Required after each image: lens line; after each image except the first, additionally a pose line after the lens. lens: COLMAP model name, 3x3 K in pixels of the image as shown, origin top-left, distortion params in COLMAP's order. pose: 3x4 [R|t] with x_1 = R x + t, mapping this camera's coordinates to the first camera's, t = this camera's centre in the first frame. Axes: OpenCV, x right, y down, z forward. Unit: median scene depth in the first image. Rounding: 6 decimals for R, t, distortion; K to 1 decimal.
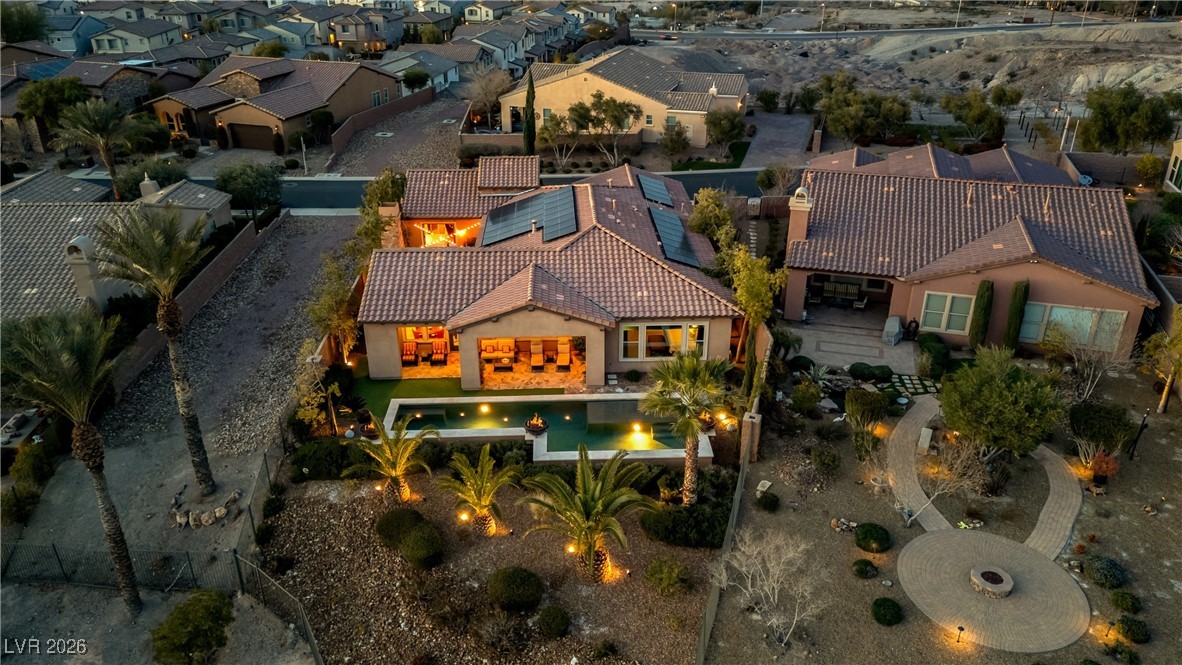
lens RADIAL K [[861.7, 0, 600.1], [0, 861.7, 323.1], [0, 0, 1]] dist [0.074545, -0.065534]
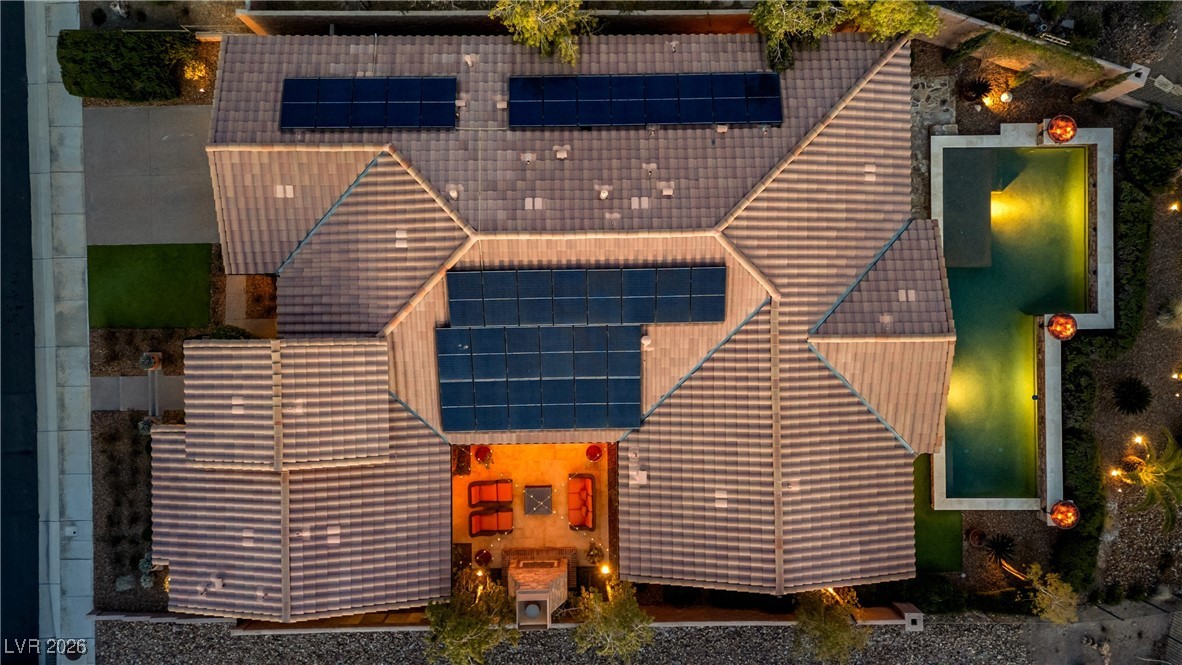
lens RADIAL K [[861.7, 0, 590.9], [0, 861.7, 328.3], [0, 0, 1]] dist [0.074545, -0.065534]
pose [[0.033063, -0.999453, 0.000064, -0.079092], [0.410351, 0.013633, 0.911826, -0.744012], [-0.911328, -0.030121, 0.410578, 0.917583]]
